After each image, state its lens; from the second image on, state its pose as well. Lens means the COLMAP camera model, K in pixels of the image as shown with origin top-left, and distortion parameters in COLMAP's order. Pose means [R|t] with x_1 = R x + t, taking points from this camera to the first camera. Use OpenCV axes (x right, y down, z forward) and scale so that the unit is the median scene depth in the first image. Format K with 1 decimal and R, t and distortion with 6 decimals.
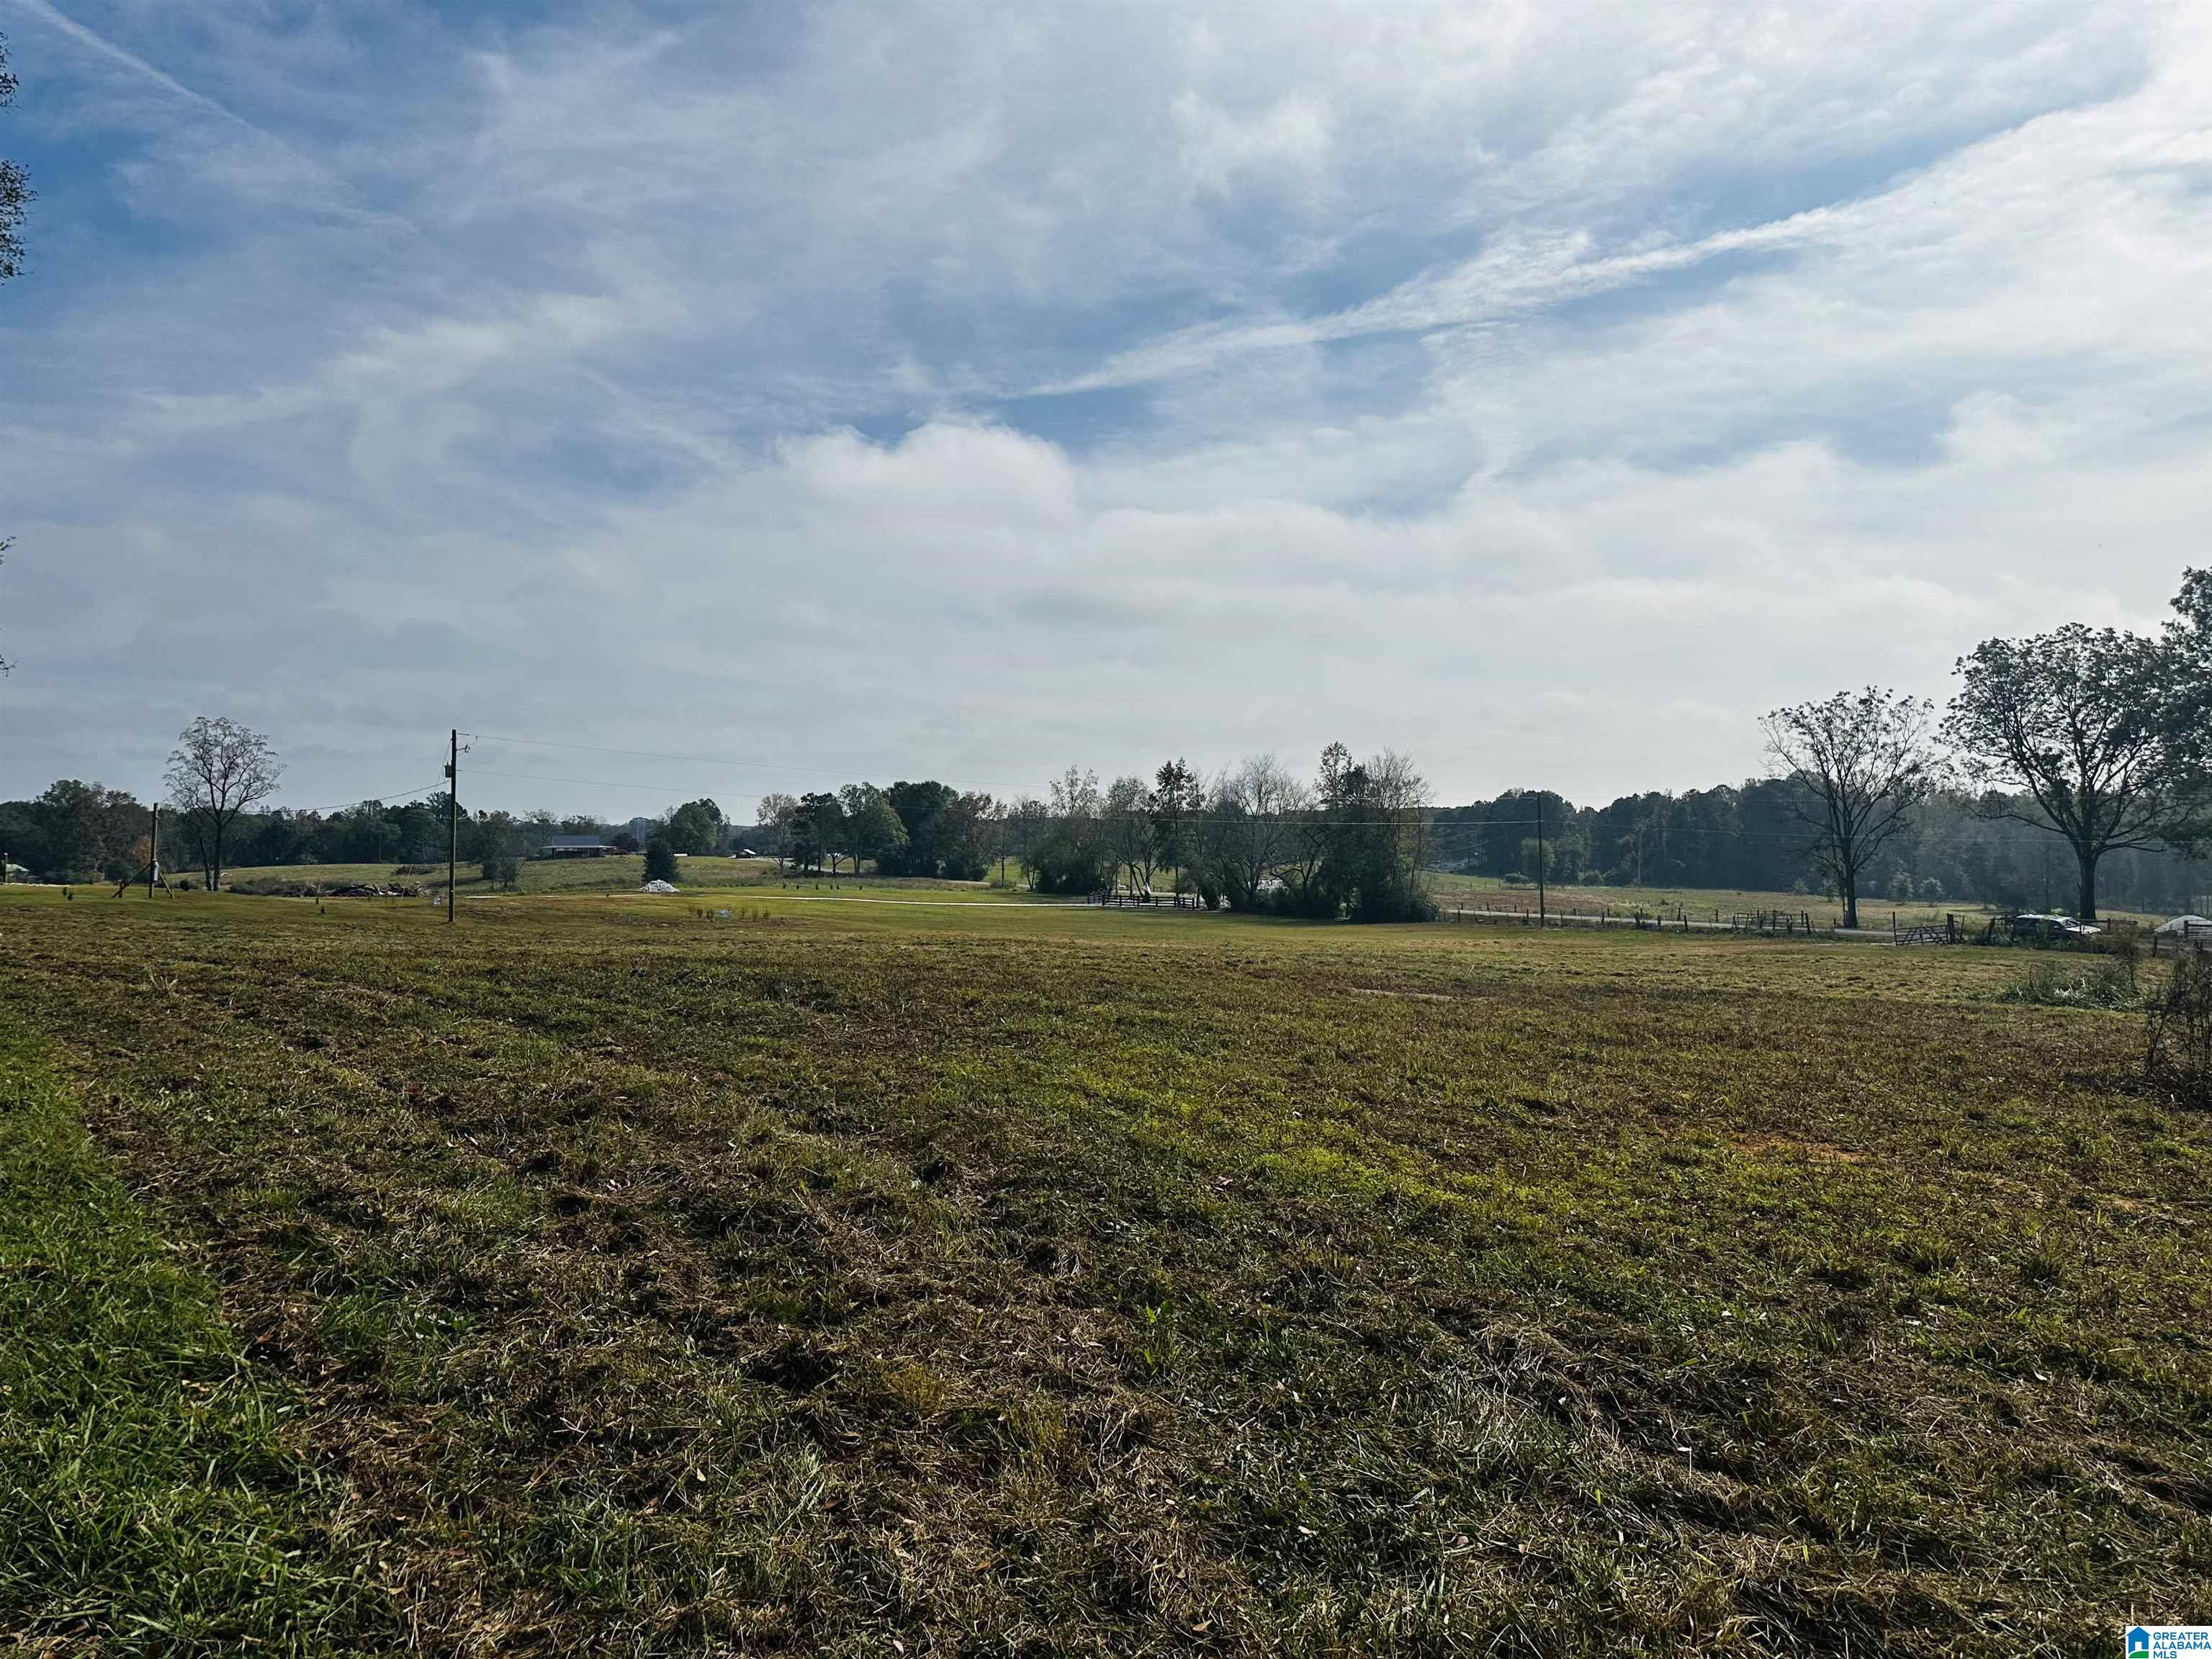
lens RADIAL K [[1518.1, 0, 1094.3], [0, 1518.1, 825.0], [0, 0, 1]] dist [0.031250, -0.042861]
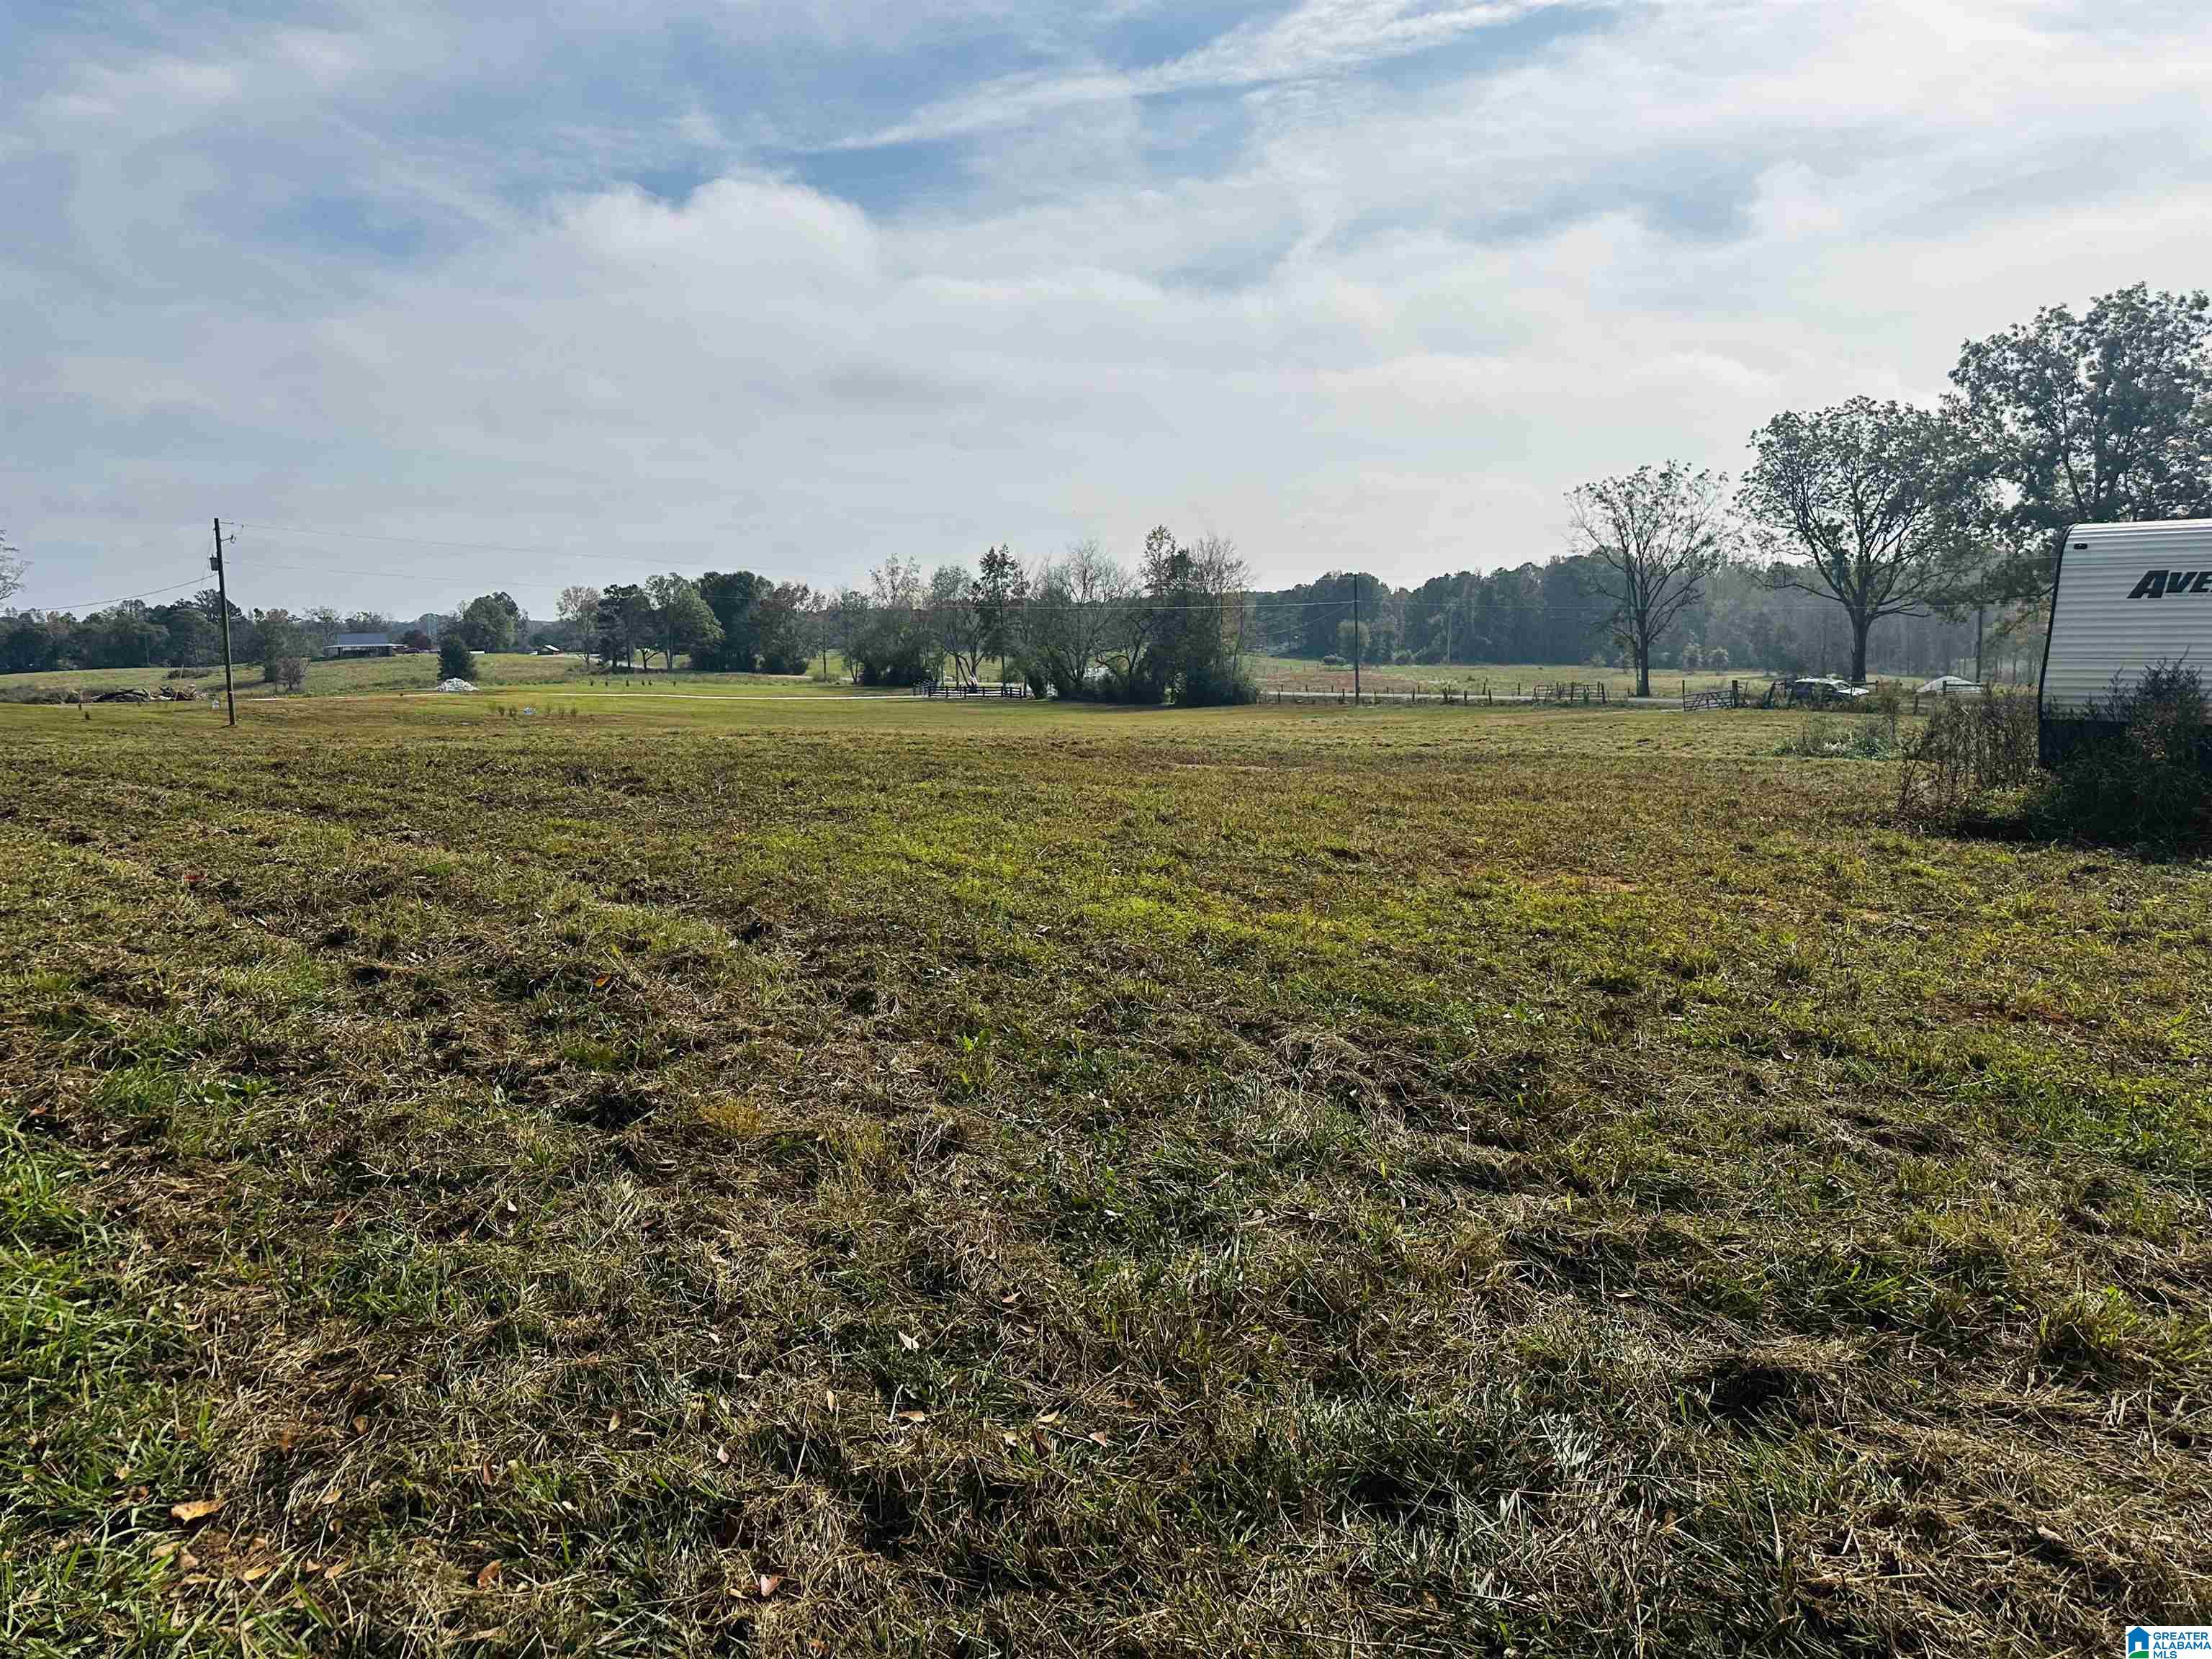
lens RADIAL K [[1518.1, 0, 1094.3], [0, 1518.1, 825.0], [0, 0, 1]] dist [0.031250, -0.042861]
pose [[0.993353, -0.032701, 0.110365, 0.009998], [0.017368, 0.990401, 0.137130, 0.026785], [-0.113790, -0.134302, 0.984385, 0.004577]]
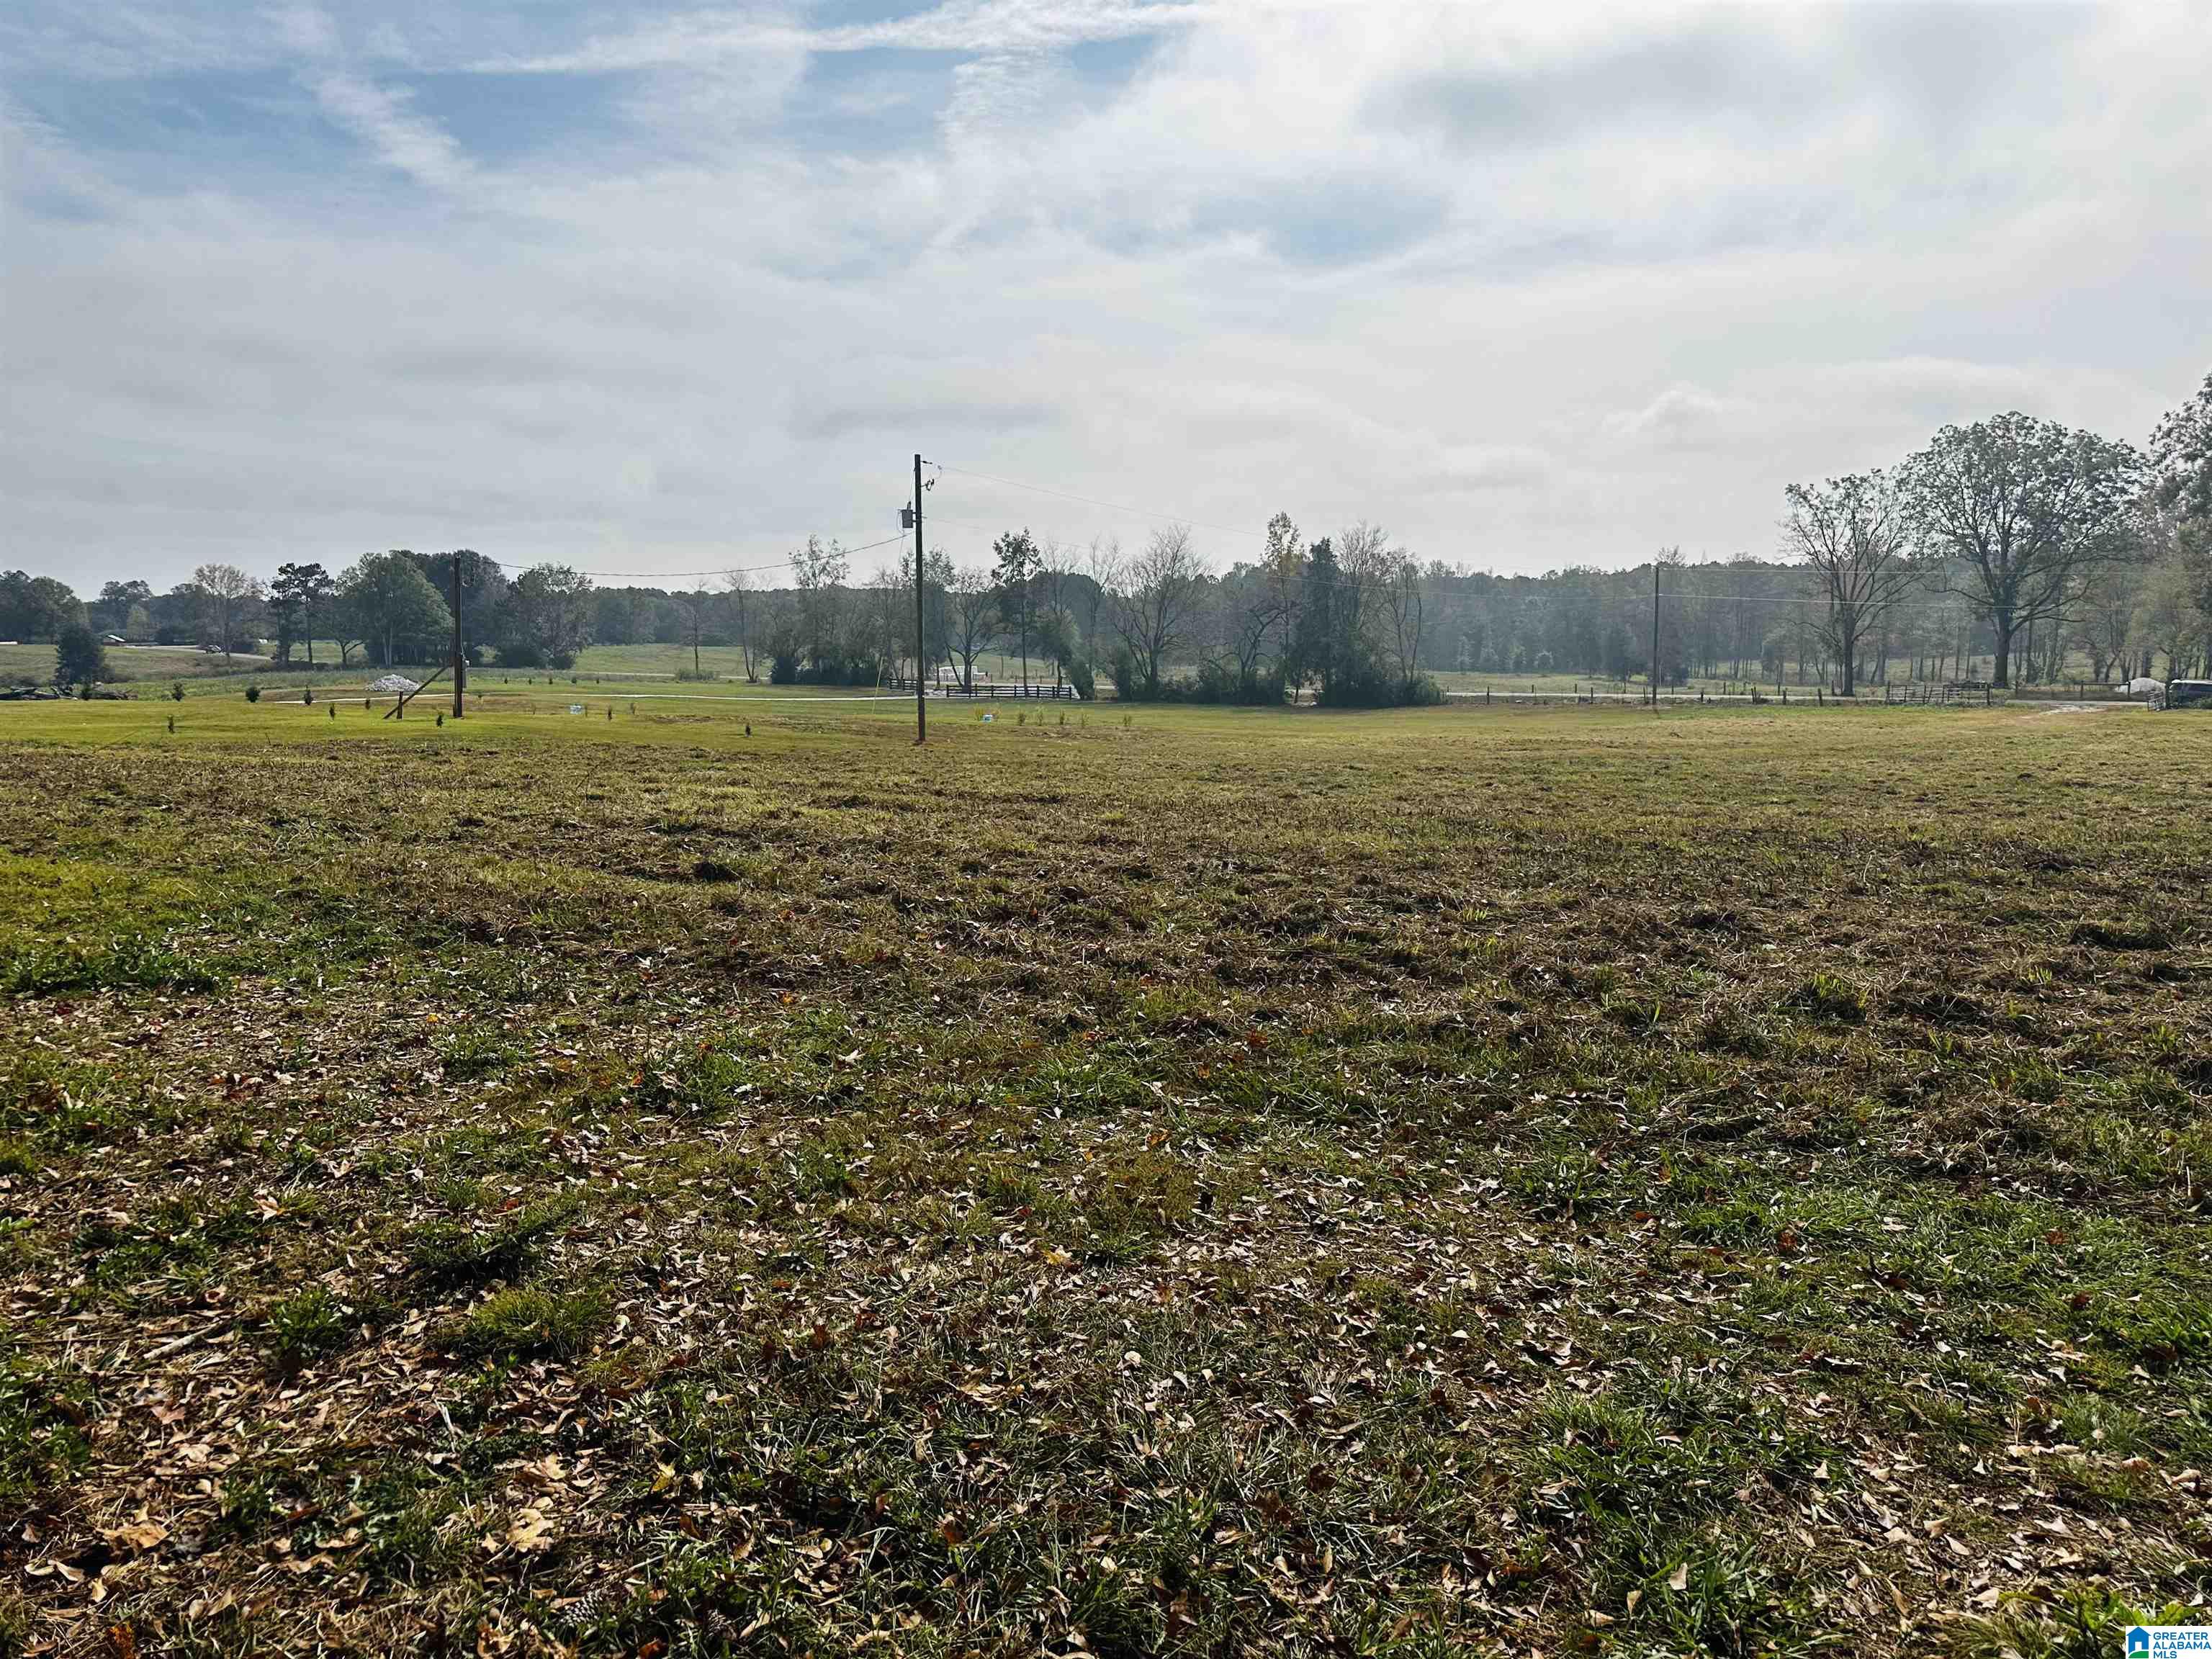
lens RADIAL K [[1518.1, 0, 1094.3], [0, 1518.1, 825.0], [0, 0, 1]] dist [0.031250, -0.042861]
pose [[0.901199, -0.063412, 0.428742, -4.133618], [0.002201, 0.989895, 0.141783, 0.025270], [-0.433400, -0.126831, 0.892232, 2.264033]]
